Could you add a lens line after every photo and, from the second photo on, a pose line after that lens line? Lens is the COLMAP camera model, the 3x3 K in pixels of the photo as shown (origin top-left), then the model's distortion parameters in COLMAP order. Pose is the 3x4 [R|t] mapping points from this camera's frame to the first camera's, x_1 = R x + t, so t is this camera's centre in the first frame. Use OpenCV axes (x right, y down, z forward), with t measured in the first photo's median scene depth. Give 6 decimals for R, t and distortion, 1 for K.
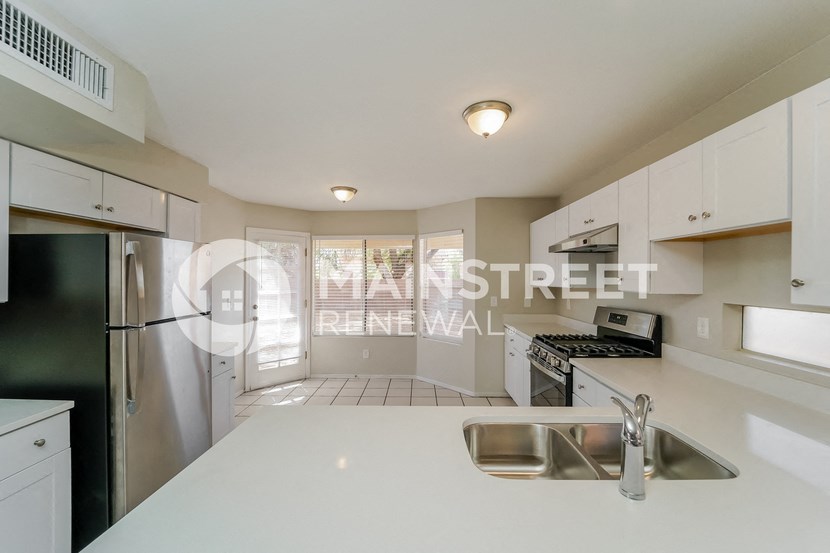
lens RADIAL K [[341.5, 0, 413.7], [0, 341.5, 276.4], [0, 0, 1]] dist [-0.001332, -0.000253]
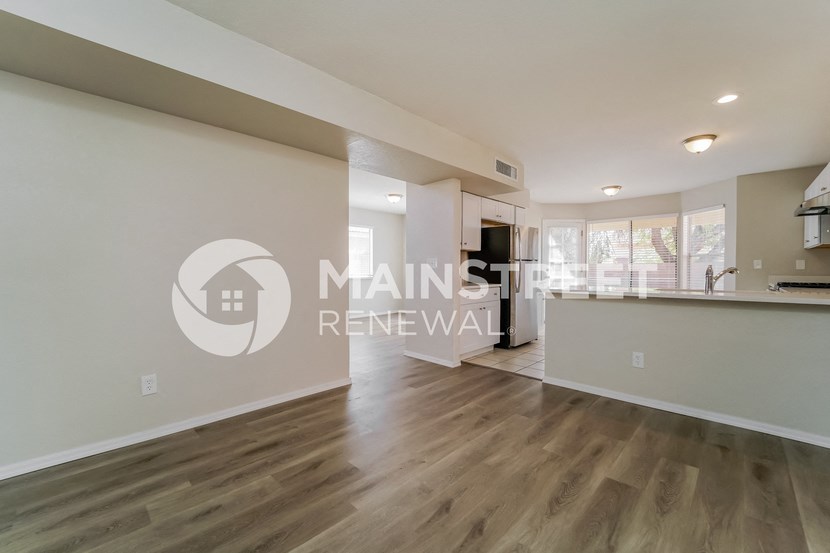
lens RADIAL K [[341.5, 0, 413.5], [0, 341.5, 275.6], [0, 0, 1]] dist [-0.001332, -0.000253]
pose [[0.735300, 0.017554, -0.677514, 0.169391], [-0.001665, 0.999708, 0.024095, 0.089853], [0.677740, -0.016589, 0.735115, -0.654557]]
